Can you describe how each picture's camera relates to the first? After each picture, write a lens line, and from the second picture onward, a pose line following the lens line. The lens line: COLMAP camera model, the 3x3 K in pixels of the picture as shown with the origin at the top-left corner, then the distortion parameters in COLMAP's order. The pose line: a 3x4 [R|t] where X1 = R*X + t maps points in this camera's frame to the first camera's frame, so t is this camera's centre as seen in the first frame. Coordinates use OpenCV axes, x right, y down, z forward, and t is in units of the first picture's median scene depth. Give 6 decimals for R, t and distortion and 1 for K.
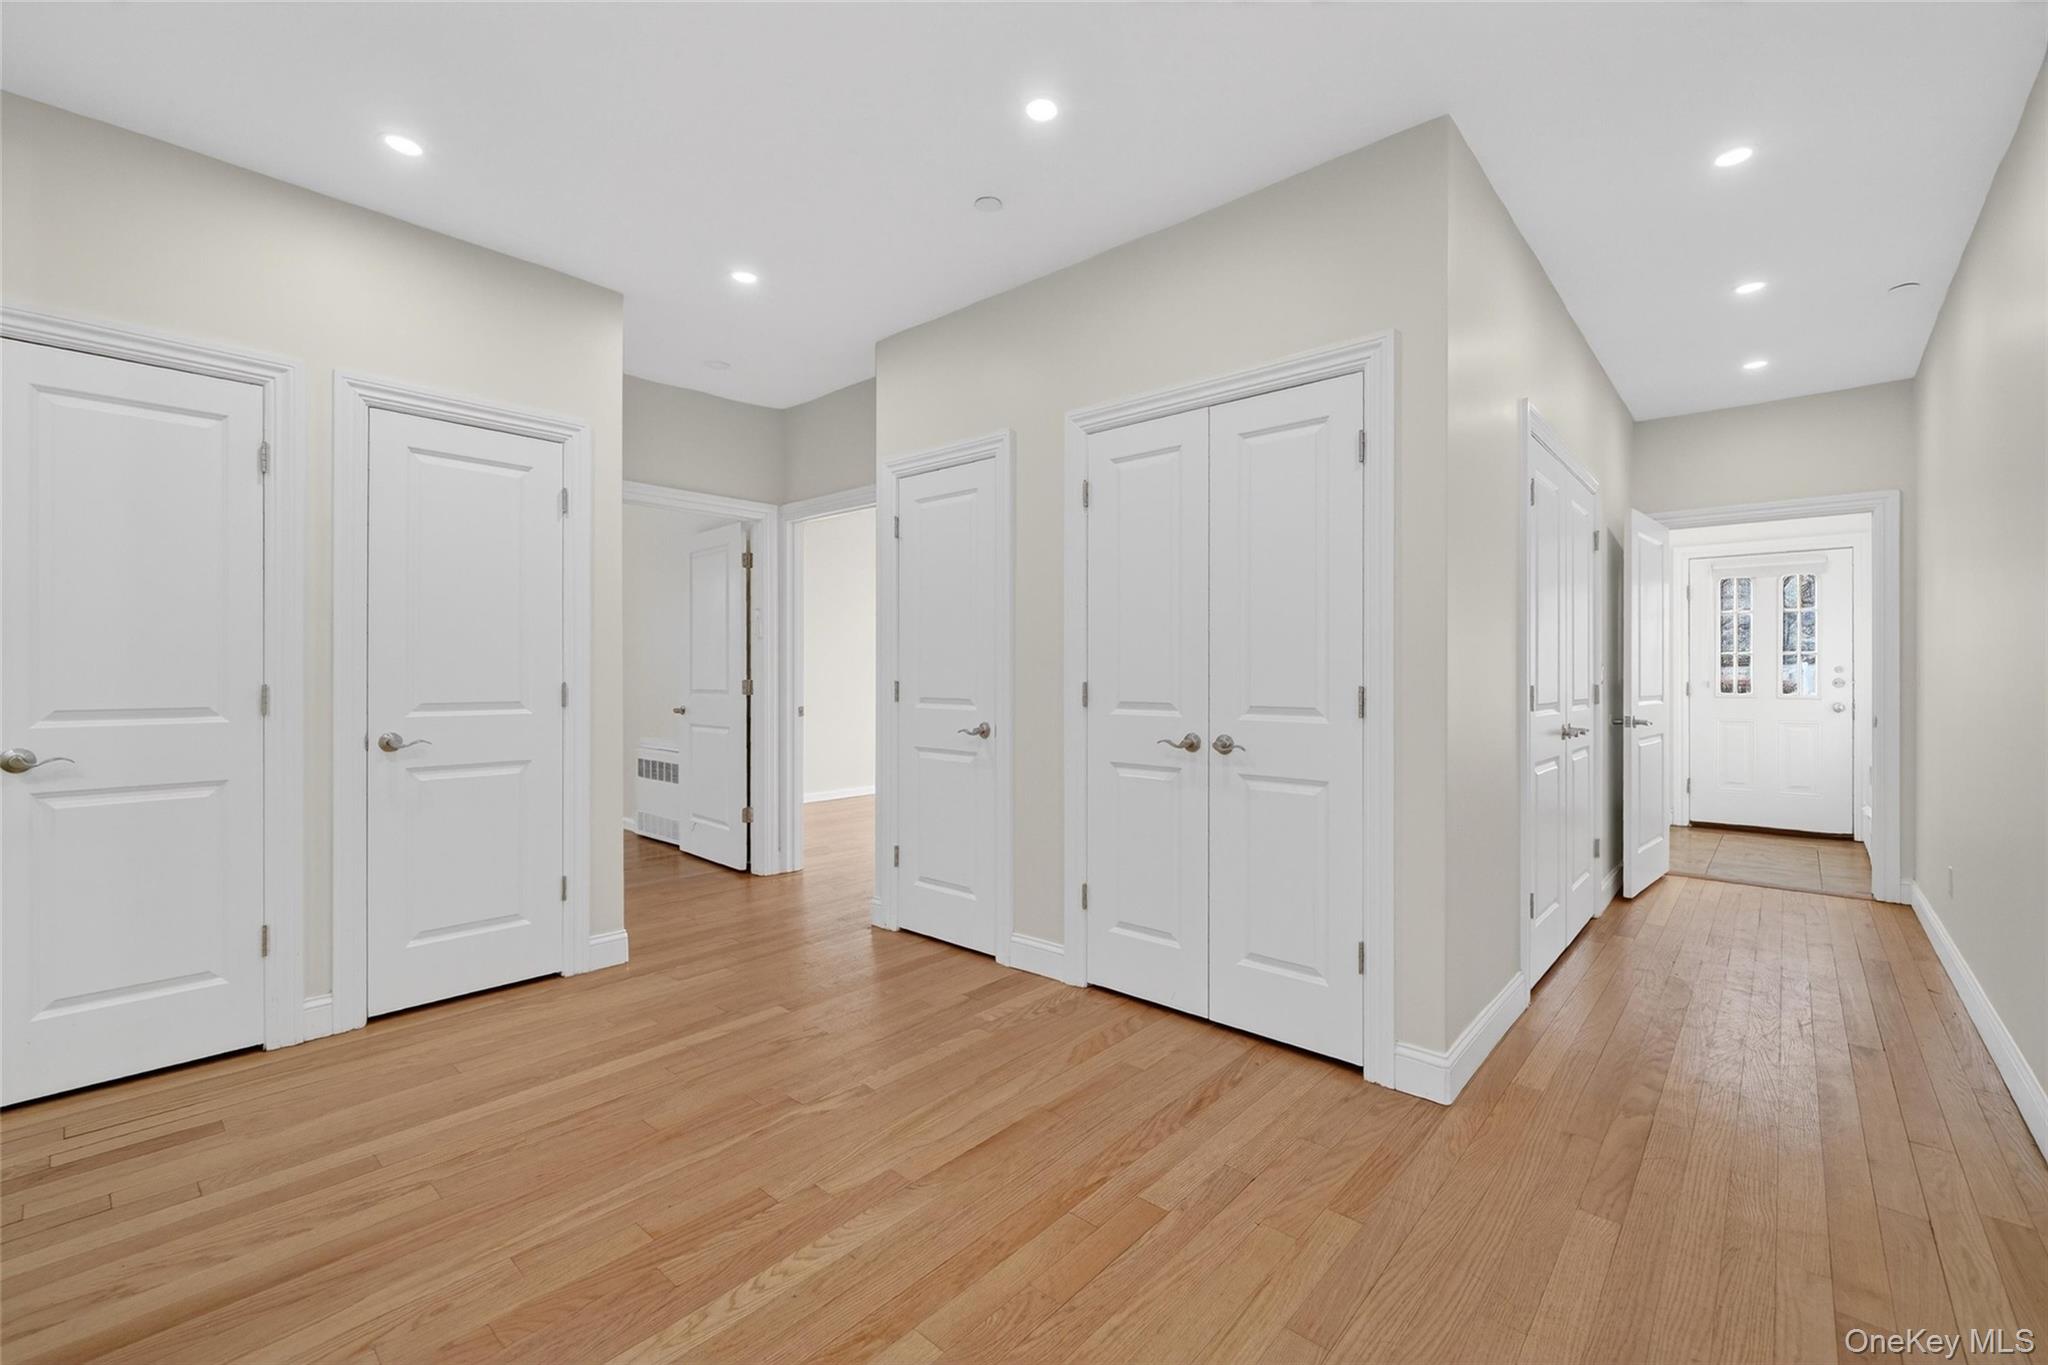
lens RADIAL K [[847.0, 0, 1019.0], [0, 847.0, 675.5], [0, 0, 1]] dist [0.012800, 0.000165]
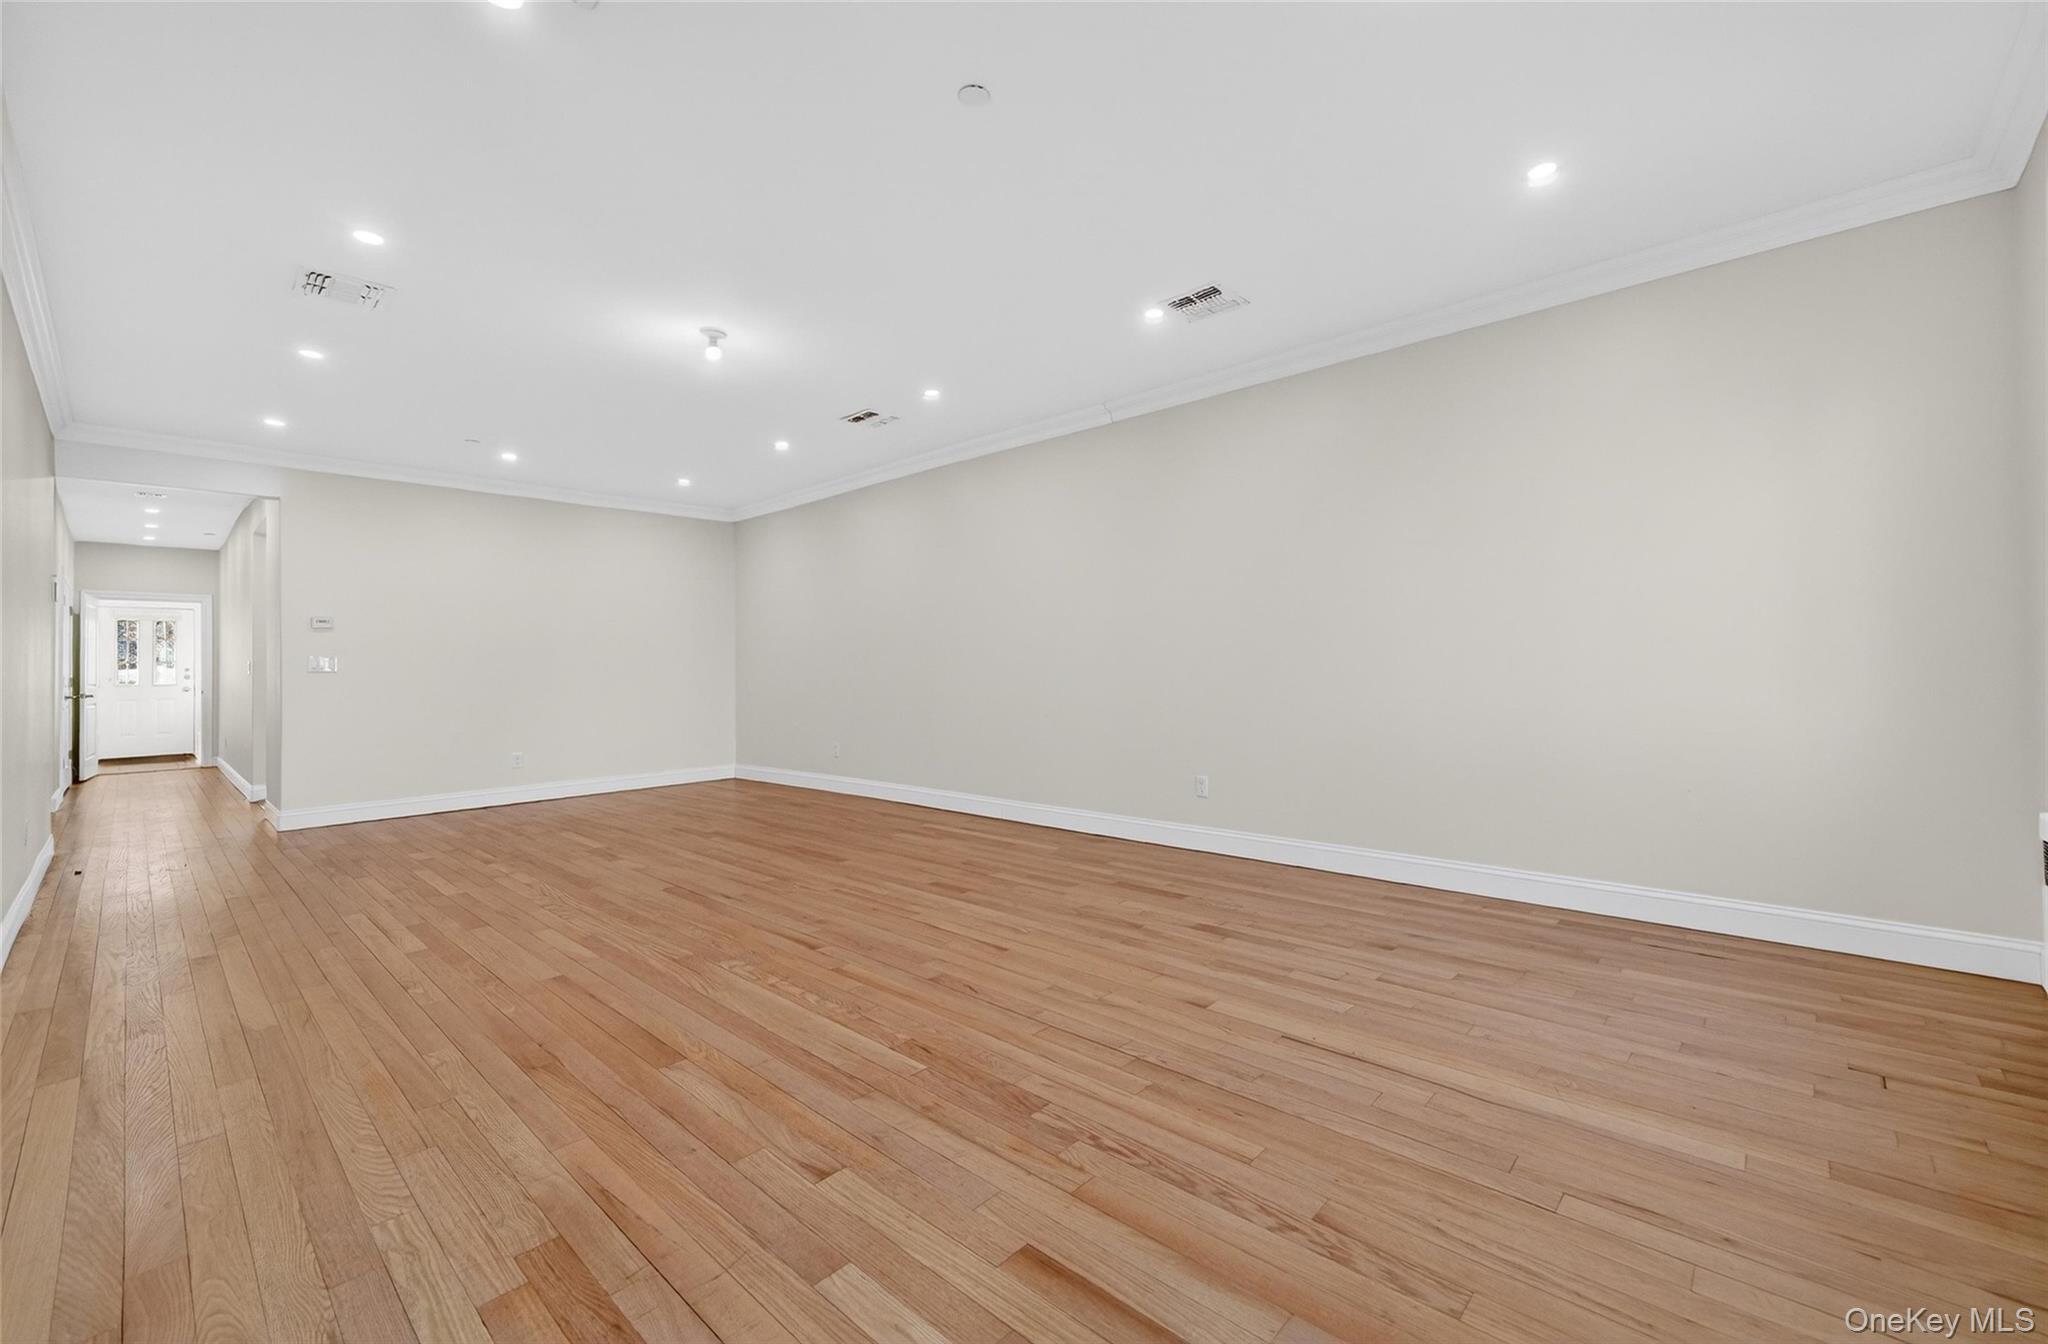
lens RADIAL K [[818.6, 0, 1026.2], [0, 818.6, 673.4], [0, 0, 1]] dist [0.004596, -0.000660]
pose [[0.011008, -0.004327, 0.999930, -1.148632], [0.004089, 0.999982, 0.004282, 0.000281], [-0.999931, 0.004042, 0.011025, -1.198181]]
